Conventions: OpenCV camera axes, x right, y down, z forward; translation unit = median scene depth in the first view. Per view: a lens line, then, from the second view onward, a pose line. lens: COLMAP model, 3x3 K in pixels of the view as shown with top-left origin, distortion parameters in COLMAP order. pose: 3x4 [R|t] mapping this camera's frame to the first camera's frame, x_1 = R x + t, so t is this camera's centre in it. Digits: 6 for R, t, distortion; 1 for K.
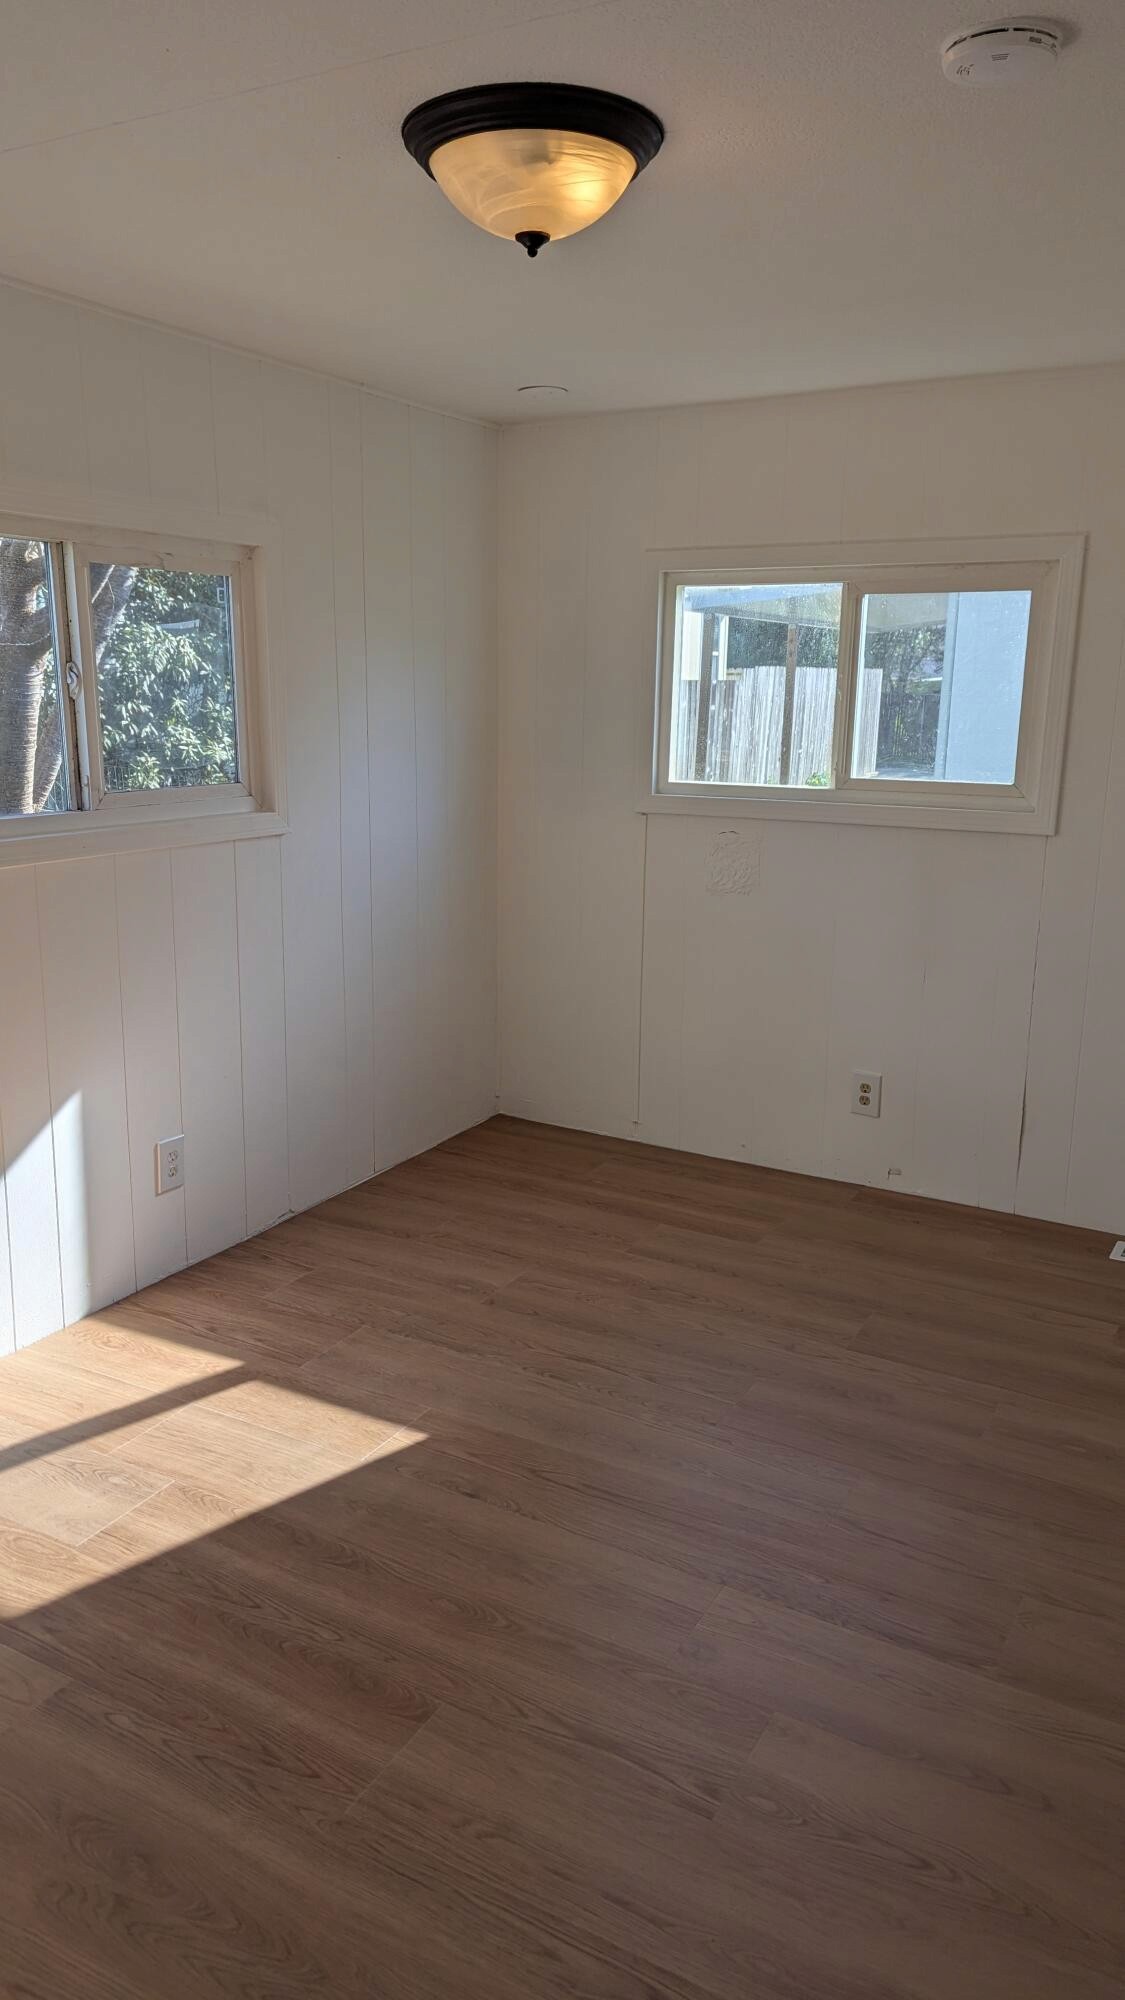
lens RADIAL K [[1420.3, 0, 554.7], [0, 1420.3, 995.8], [0, 0, 1]] dist [0.077173, -0.059706]
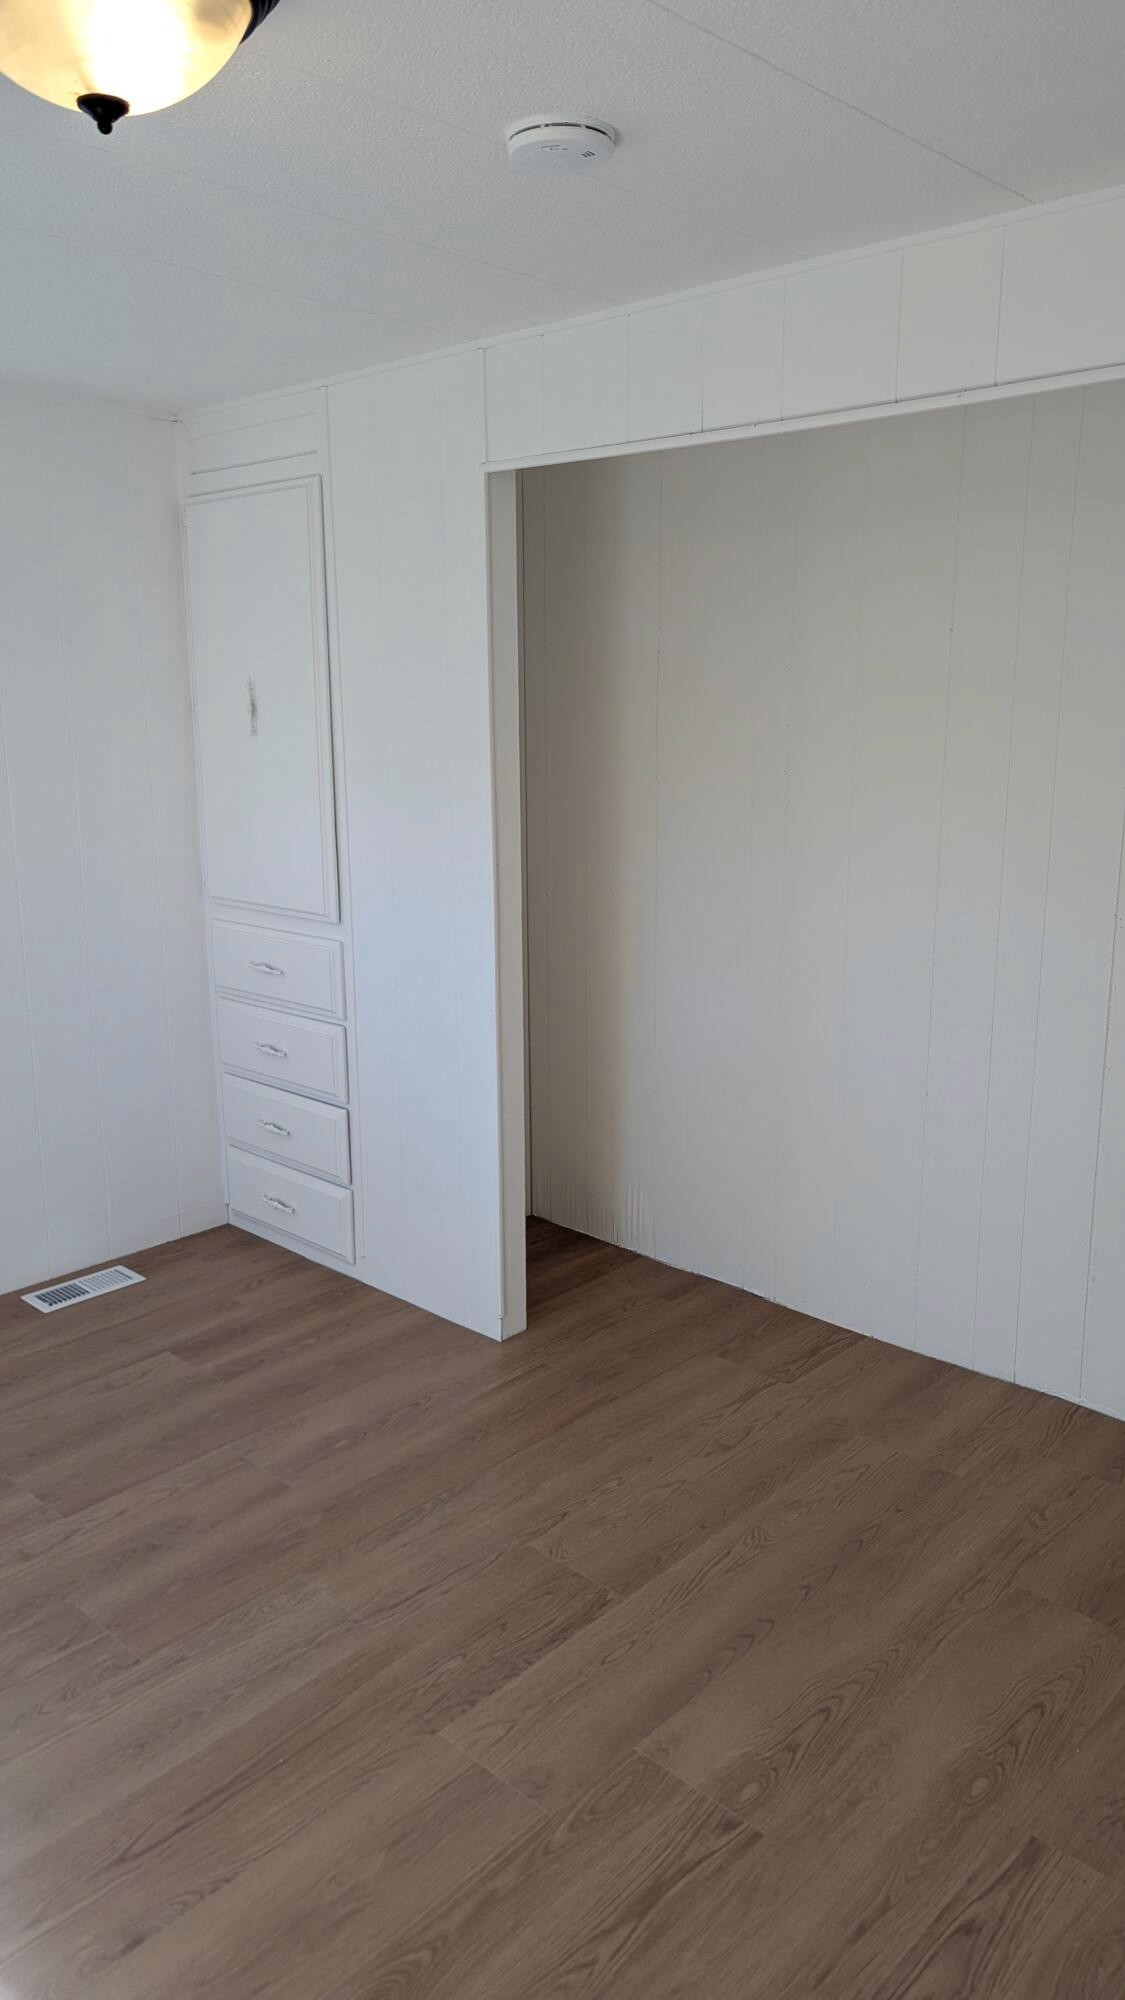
lens RADIAL K [[1420.3, 0, 554.7], [0, 1420.3, 995.8], [0, 0, 1]] dist [0.077173, -0.059706]
pose [[0.243704, -0.220095, 0.944545, -0.705975], [0.217374, 0.961528, 0.167967, -0.195087], [-0.945175, 0.164386, 0.282172, 0.685516]]
